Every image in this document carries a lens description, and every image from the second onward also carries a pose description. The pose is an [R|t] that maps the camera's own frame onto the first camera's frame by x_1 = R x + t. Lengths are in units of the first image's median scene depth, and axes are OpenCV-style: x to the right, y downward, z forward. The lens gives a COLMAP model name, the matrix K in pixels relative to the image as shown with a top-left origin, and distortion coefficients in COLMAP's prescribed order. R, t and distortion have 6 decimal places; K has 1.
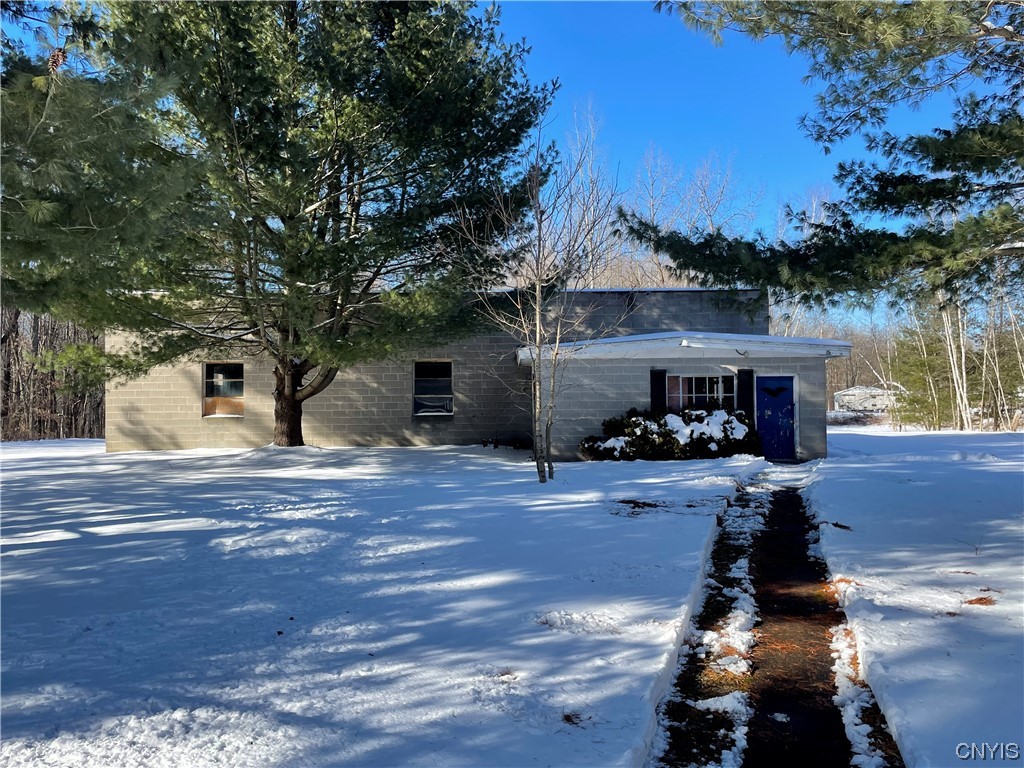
lens RADIAL K [[828.5, 0, 512.0], [0, 828.5, 384.0], [0, 0, 1]] dist [-0.000808, -0.000758]
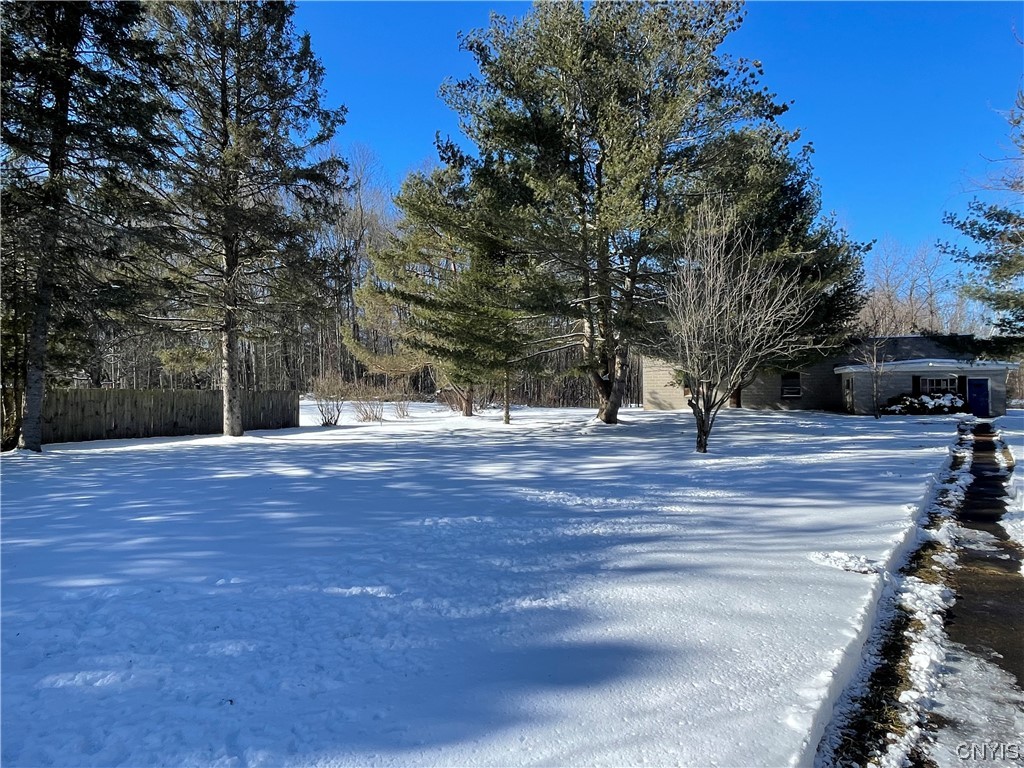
lens RADIAL K [[618.7, 0, 512.0], [0, 618.7, 384.0], [0, 0, 1]] dist [-0.000984, -0.000309]
pose [[0.944654, 0.001590, -0.328064, -0.317564], [0.000001, 0.999988, 0.004851, -0.003229], [0.328068, -0.004583, 0.944643, -0.972120]]
